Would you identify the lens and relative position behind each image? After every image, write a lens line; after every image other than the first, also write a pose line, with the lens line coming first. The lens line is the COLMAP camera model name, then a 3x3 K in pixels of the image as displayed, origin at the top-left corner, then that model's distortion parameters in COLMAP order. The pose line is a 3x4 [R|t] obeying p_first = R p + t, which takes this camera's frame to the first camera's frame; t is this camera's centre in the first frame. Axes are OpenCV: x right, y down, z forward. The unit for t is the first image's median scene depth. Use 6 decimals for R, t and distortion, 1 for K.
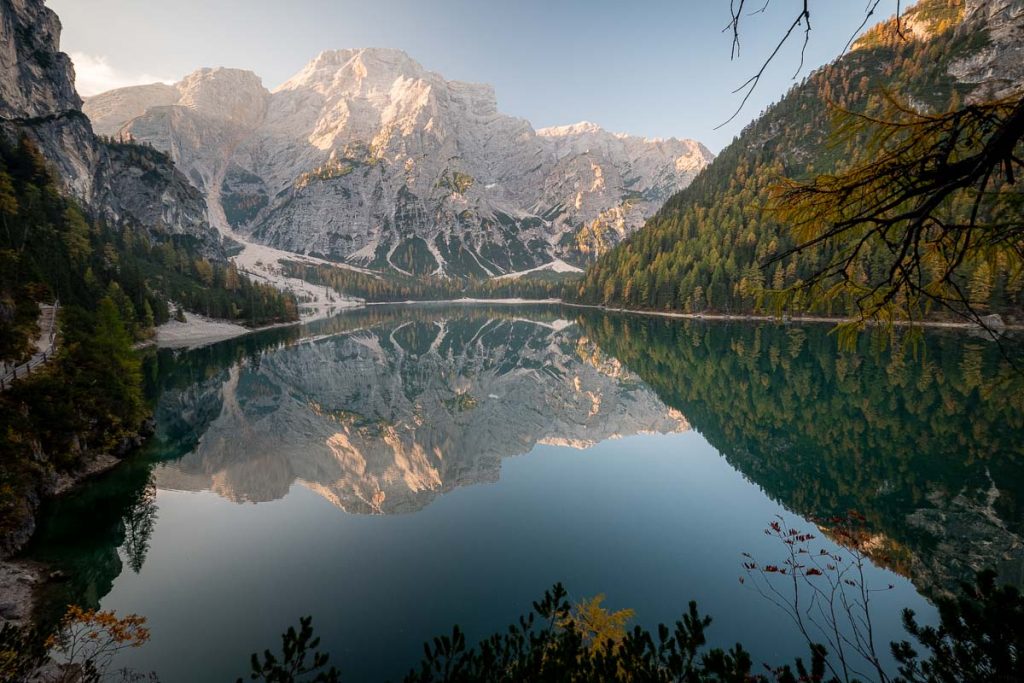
lens RADIAL K [[440.8, 0, 504.1], [0, 440.8, 341.7], [0, 0, 1]] dist [-0.001710, -0.002347]
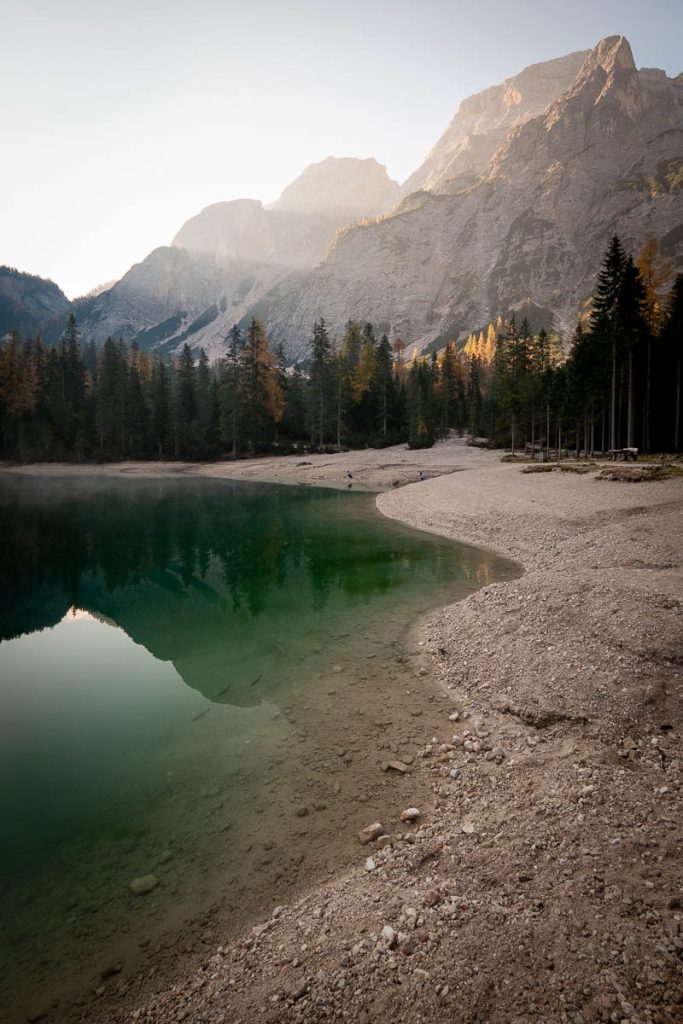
lens RADIAL K [[505.6, 0, 373.5], [0, 505.6, 467.1], [0, 0, 1]] dist [-0.004650, -0.002150]
pose [[0.777648, 0.028812, -0.628039, -0.020082], [-0.086120, 0.994415, -0.061015, -0.051942], [0.622774, 0.101535, 0.775786, 0.545980]]
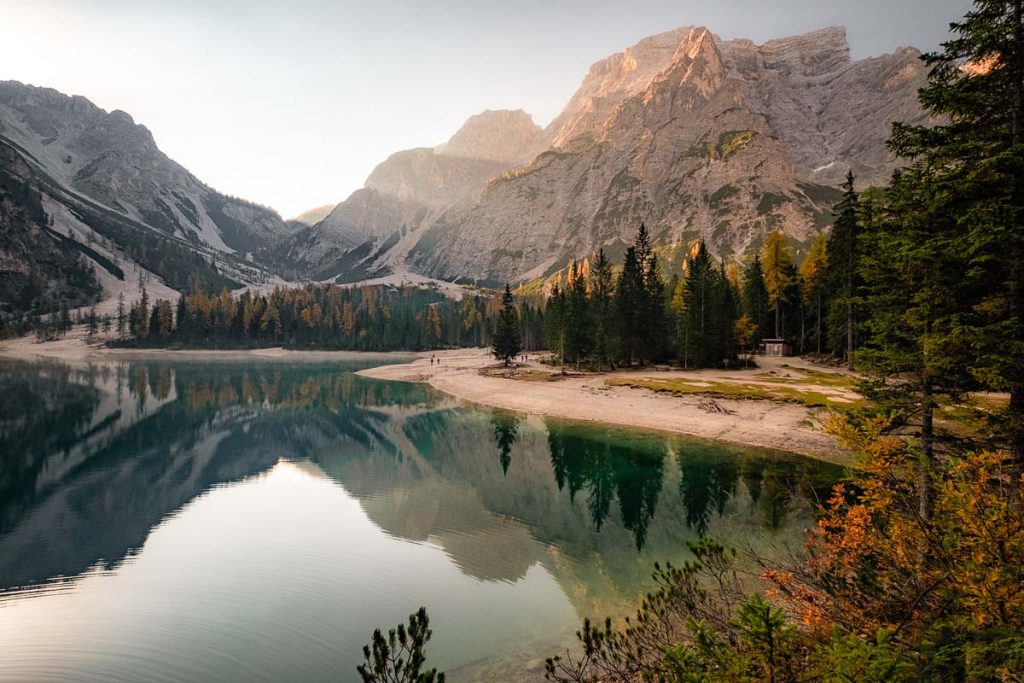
lens RADIAL K [[440.8, 0, 510.4], [0, 440.8, 339.5], [0, 0, 1]] dist [-0.001710, -0.002347]
pose [[0.753309, 0.015185, -0.657492, 0.064425], [-0.097322, 0.991300, -0.088611, -0.047744], [0.650426, 0.130740, 0.748233, 0.476974]]
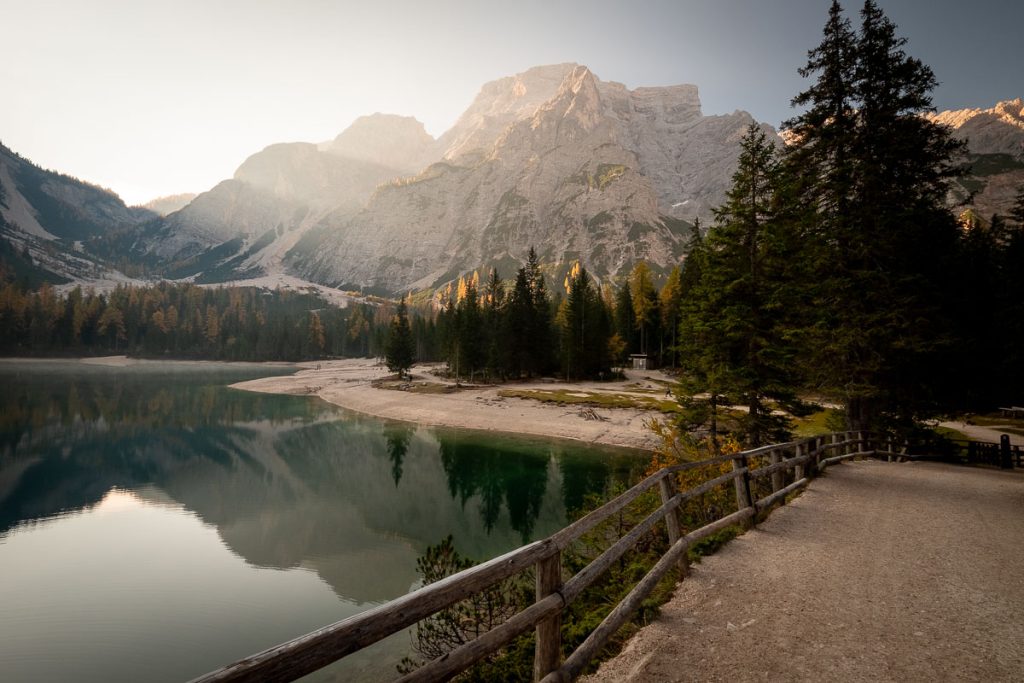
lens RADIAL K [[440.8, 0, 507.5], [0, 440.8, 340.3], [0, 0, 1]] dist [-0.001710, -0.002347]
pose [[0.890411, 0.017065, -0.454837, 0.065025], [-0.086749, 0.987342, -0.132781, -0.047805], [0.446814, 0.157686, 0.880621, 0.474533]]
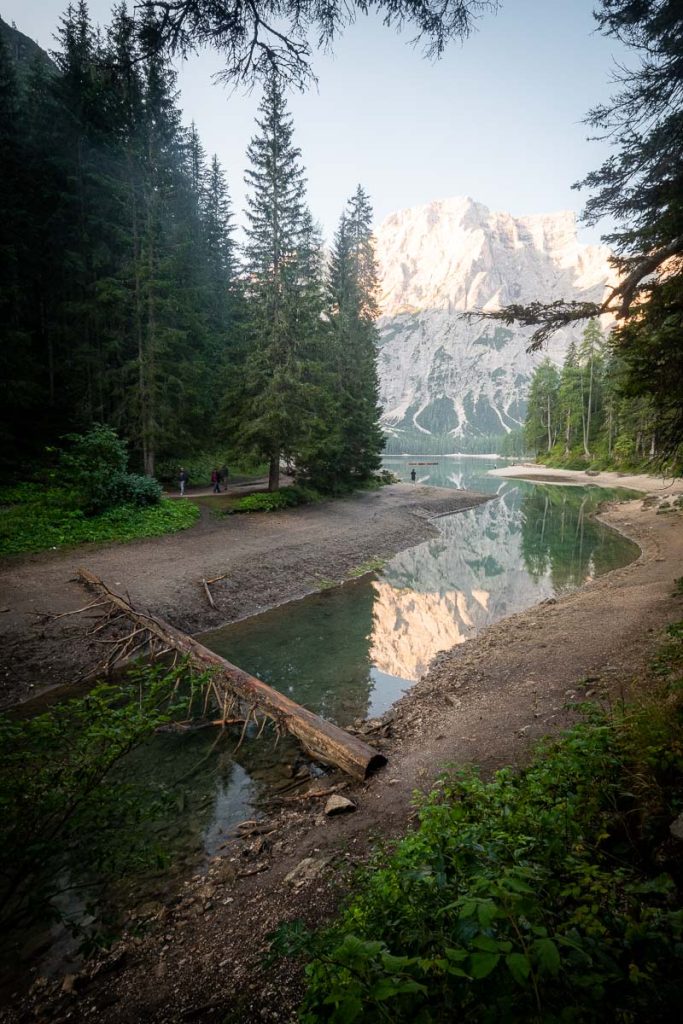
lens RADIAL K [[531.0, 0, 340.1], [0, 531.0, 512.1], [0, 0, 1]] dist [0.005262, 0.001058]
pose [[0.881712, 0.069964, -0.466572, 0.173660], [-0.072133, 0.997307, 0.013235, 0.031604], [0.466241, 0.021986, 0.884384, -0.201075]]
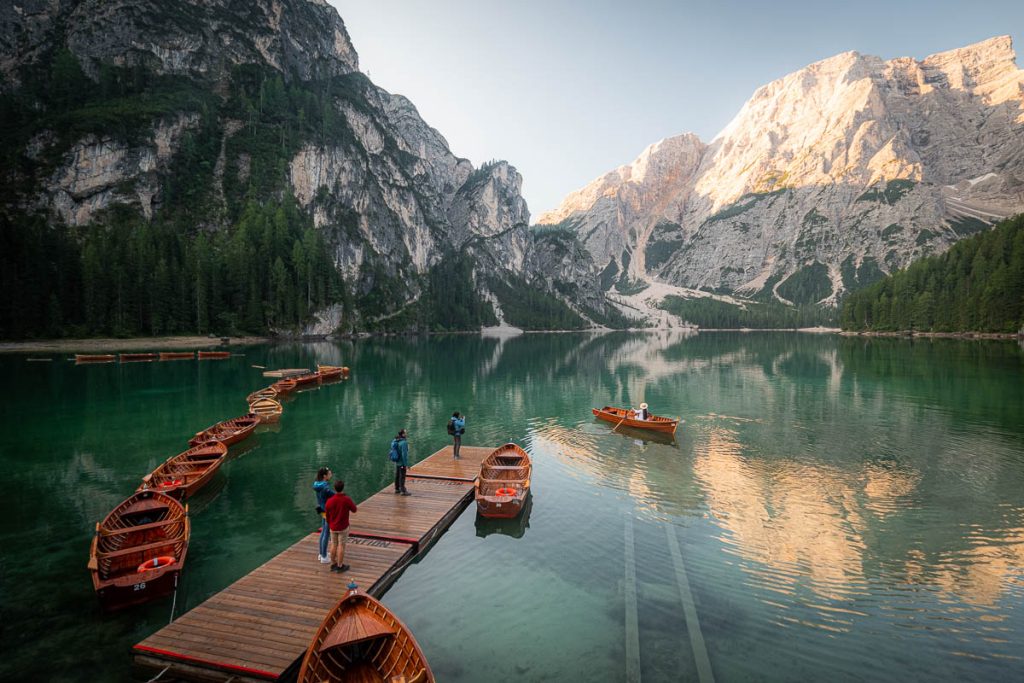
lens RADIAL K [[464.0, 0, 510.0], [0, 464.0, 339.5], [0, 0, 1]] dist [-0.005486, -0.000250]
pose [[0.597224, 0.028111, -0.801581, 0.180940], [-0.097545, 0.994513, -0.037800, 0.016255], [0.796121, 0.100765, 0.596690, -0.053640]]
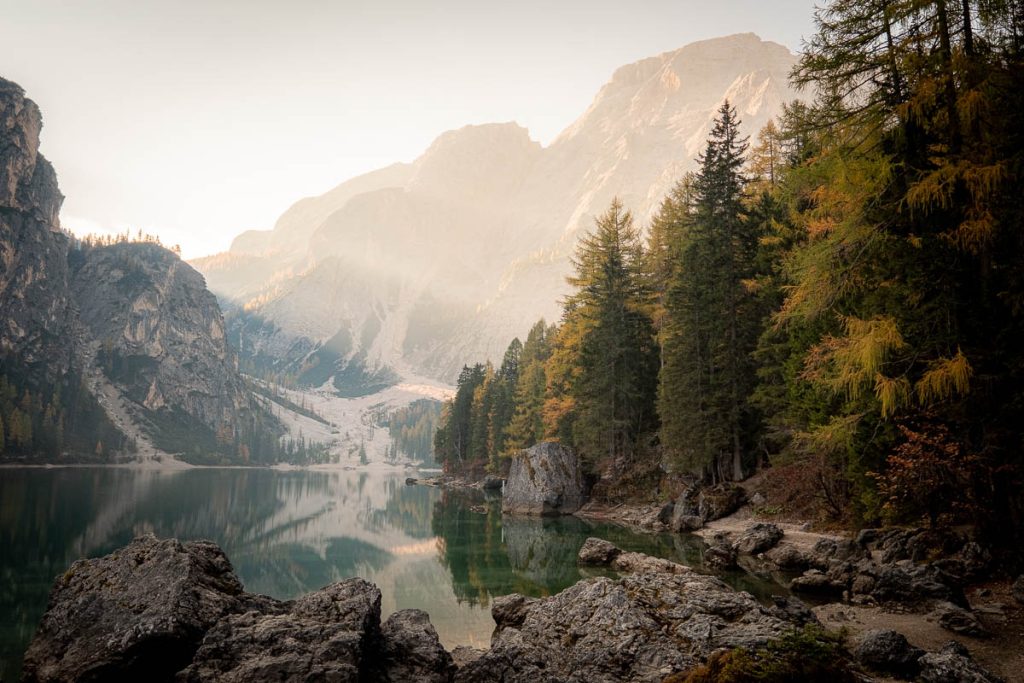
lens RADIAL K [[866.5, 0, 513.6], [0, 866.5, 338.5], [0, 0, 1]] dist [-0.003104, -0.001712]
pose [[0.819635, -0.059726, -0.569764, 0.198605], [-0.093380, 0.967321, -0.235732, -0.001141], [0.565225, 0.246419, 0.787273, 0.095425]]
